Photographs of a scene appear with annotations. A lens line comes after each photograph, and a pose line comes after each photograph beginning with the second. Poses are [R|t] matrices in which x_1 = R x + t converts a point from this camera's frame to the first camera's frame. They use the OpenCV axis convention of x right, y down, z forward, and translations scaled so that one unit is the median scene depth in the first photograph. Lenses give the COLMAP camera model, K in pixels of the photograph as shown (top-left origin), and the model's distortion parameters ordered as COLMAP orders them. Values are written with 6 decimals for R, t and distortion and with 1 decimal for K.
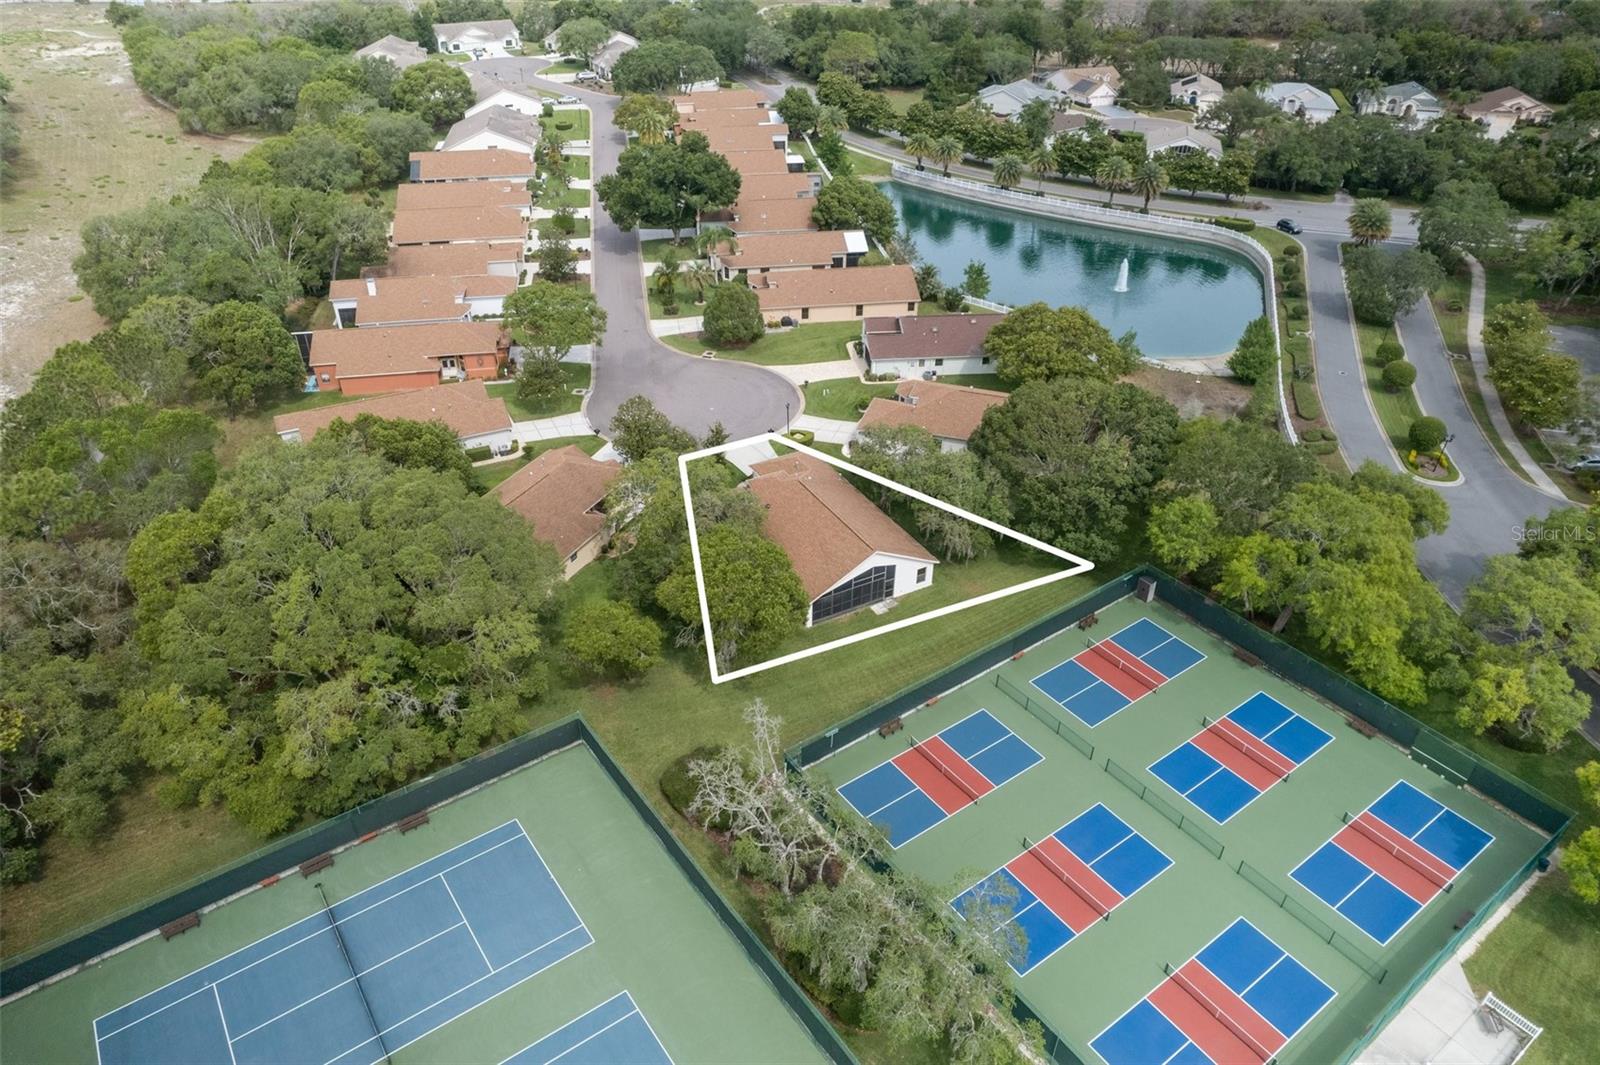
lens RADIAL K [[1038.7, 0, 800.0], [0, 1038.7, 532.5], [0, 0, 1]] dist [-0.086121, 0.084275]
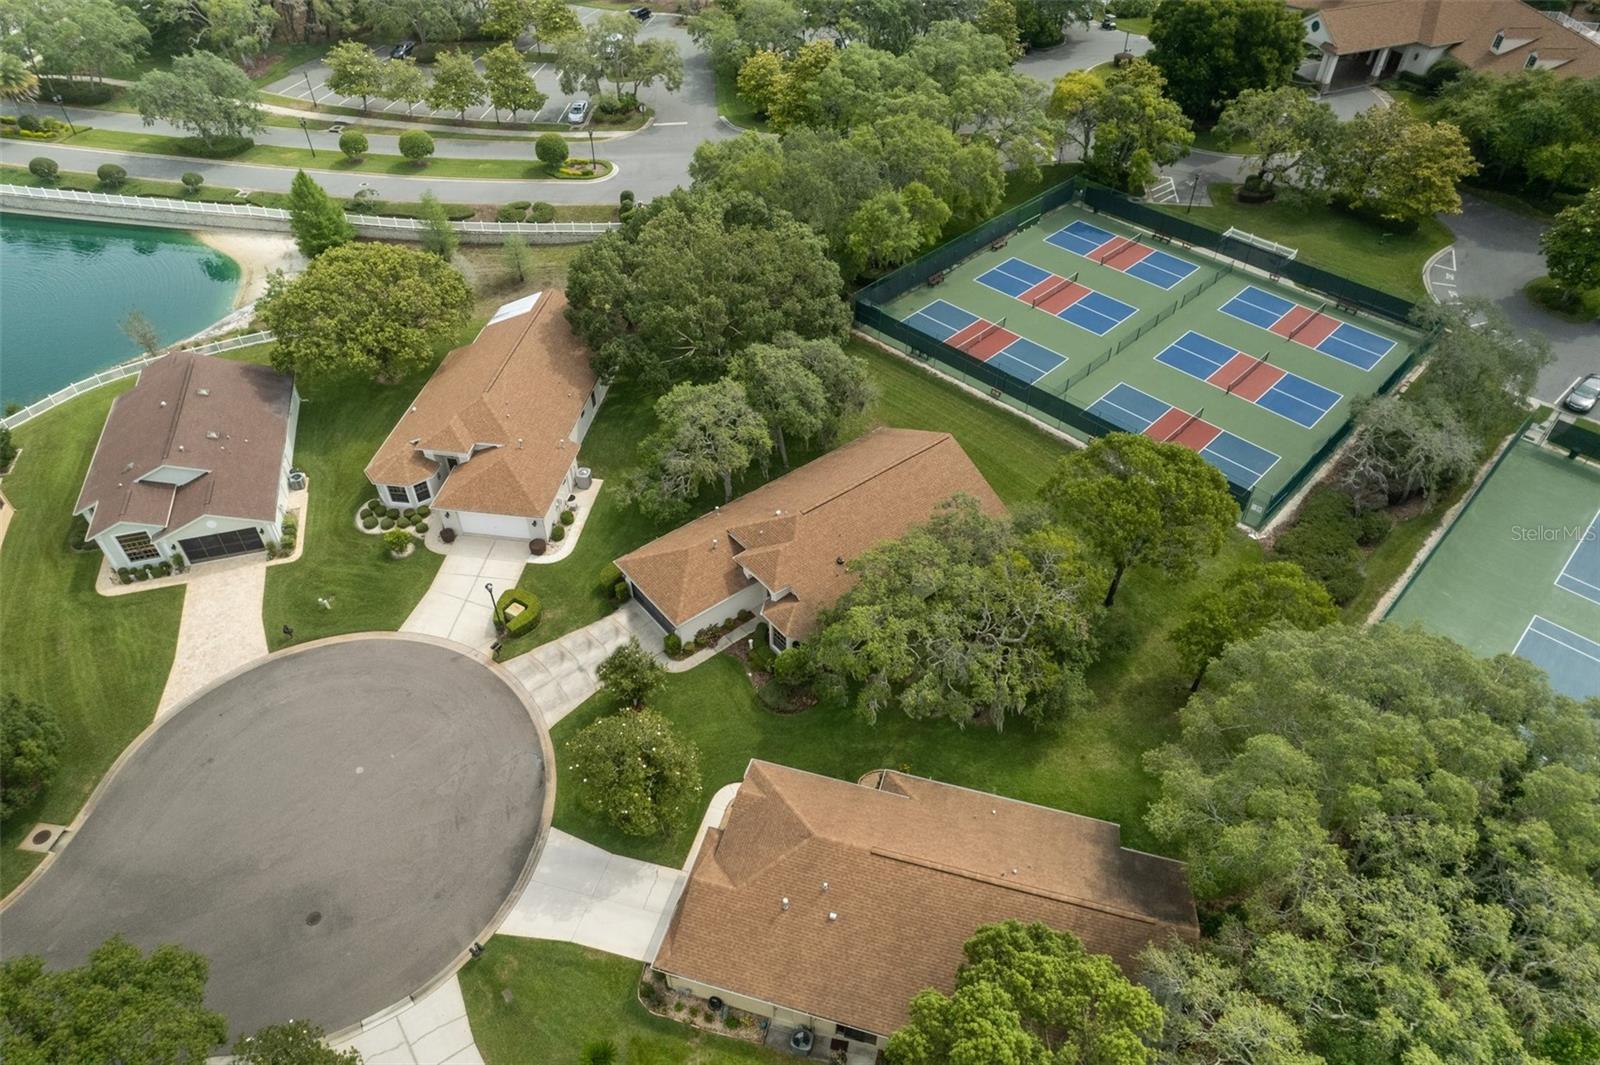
lens RADIAL K [[1038.7, 0, 800.0], [0, 1038.7, 532.5], [0, 0, 1]] dist [-0.086121, 0.084275]
pose [[-0.167202, -0.671481, 0.721912, -0.334382], [0.542580, 0.548697, 0.636033, -0.319238], [-0.823196, 0.498041, 0.272589, 0.555427]]
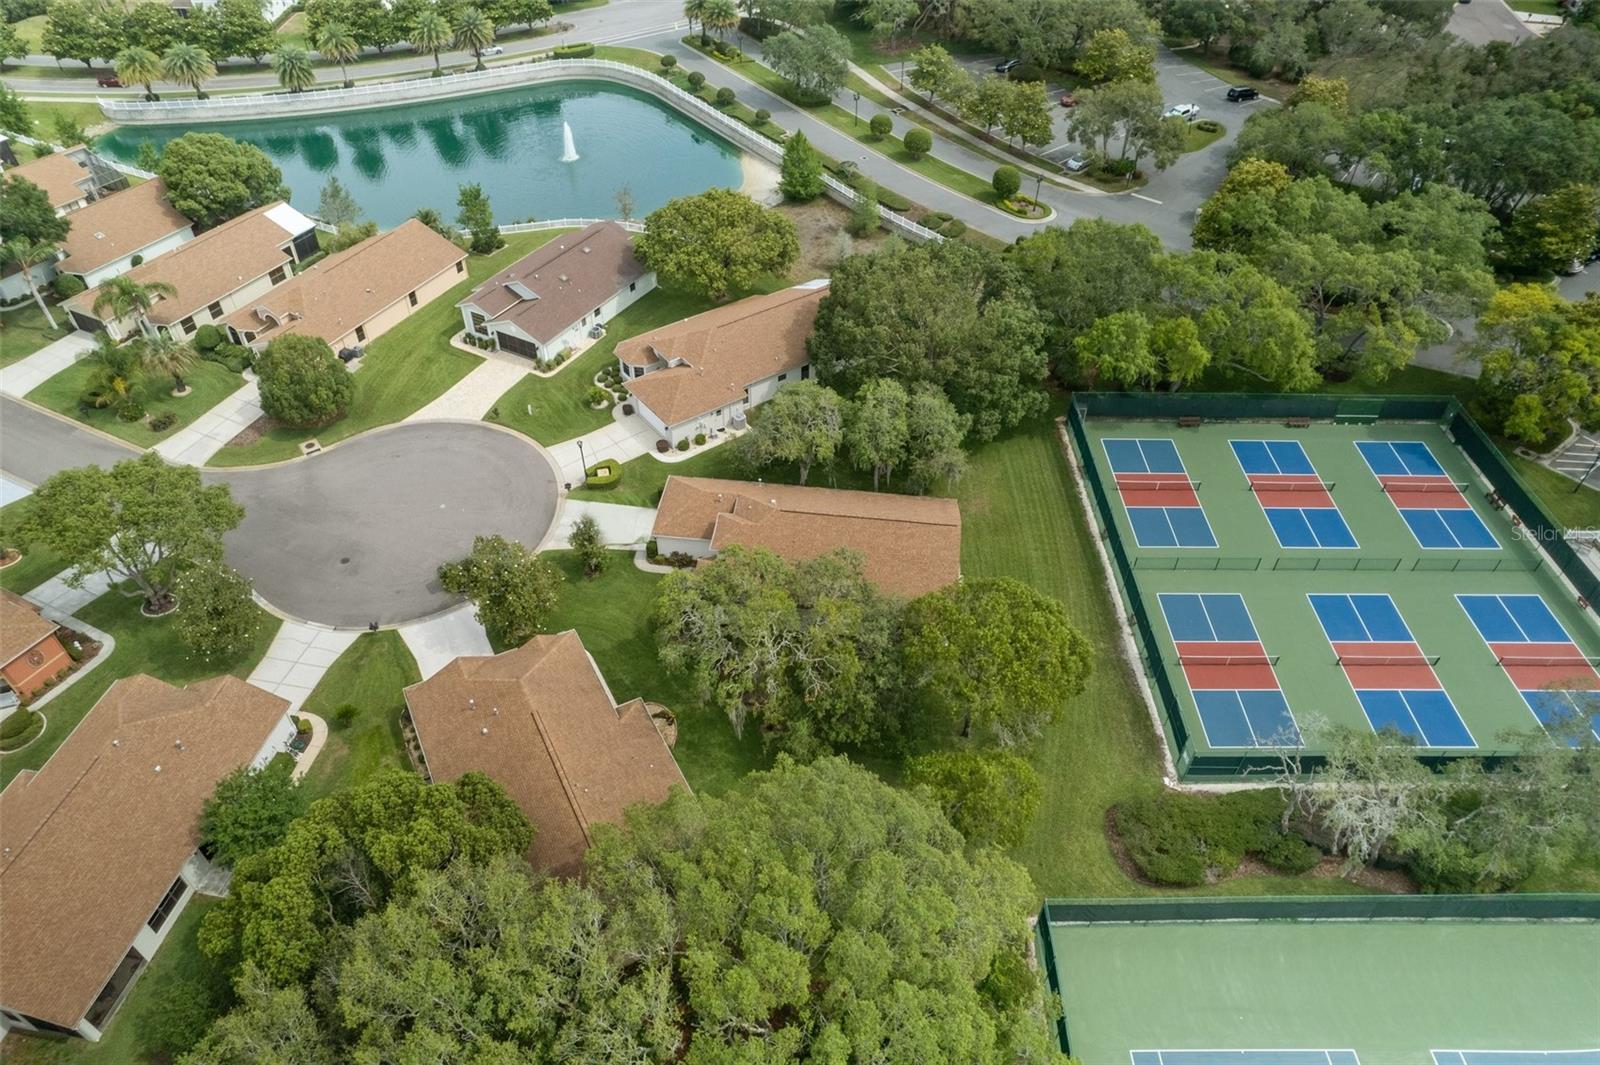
lens RADIAL K [[1038.7, 0, 800.0], [0, 1038.7, 532.5], [0, 0, 1]] dist [-0.086121, 0.084275]
pose [[0.585513, -0.545746, 0.599447, -0.319370], [0.444127, 0.834555, 0.325988, -0.192650], [-0.678178, 0.075360, 0.731024, 0.280045]]
